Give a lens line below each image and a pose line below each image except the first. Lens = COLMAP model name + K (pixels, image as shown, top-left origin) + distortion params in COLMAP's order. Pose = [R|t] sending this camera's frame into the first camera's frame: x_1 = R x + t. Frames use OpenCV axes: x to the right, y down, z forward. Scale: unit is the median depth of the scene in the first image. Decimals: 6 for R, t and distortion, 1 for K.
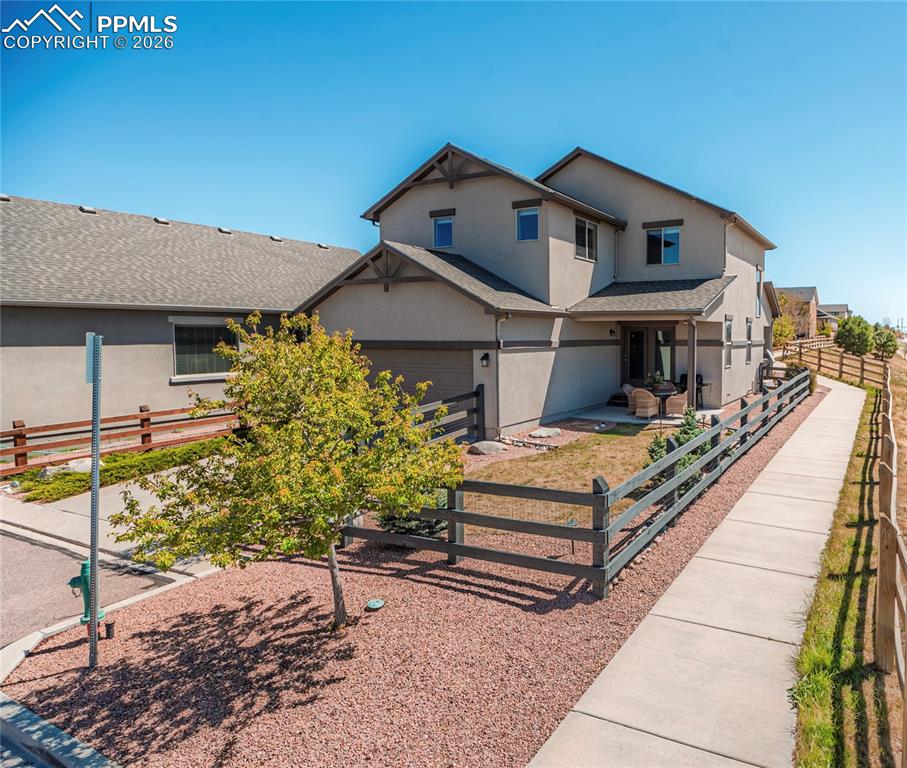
lens RADIAL K [[679.2, 0, 455.3], [0, 679.2, 382.2], [0, 0, 1]] dist [-0.006720, 0.000186]
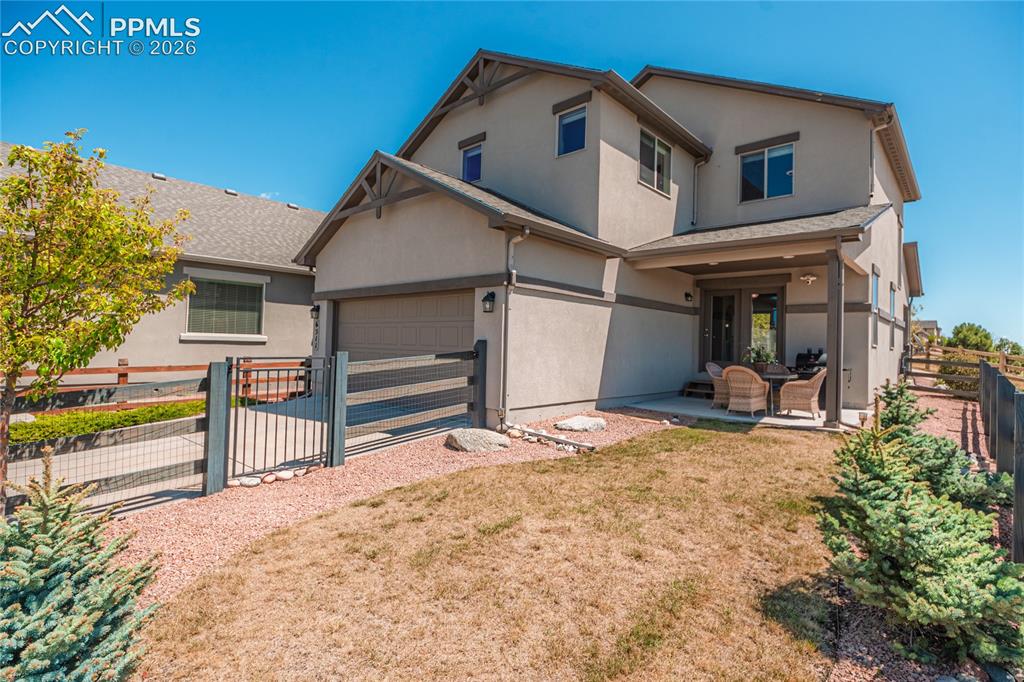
lens RADIAL K [[434.3, 0, 505.8], [0, 434.3, 336.8], [0, 0, 1]] dist [0.000662, -0.000395]
pose [[0.988998, 0.050628, -0.138996, 0.111976], [-0.069068, 0.988944, -0.131222, 0.050425], [0.130816, 0.139378, 0.981560, 0.563535]]
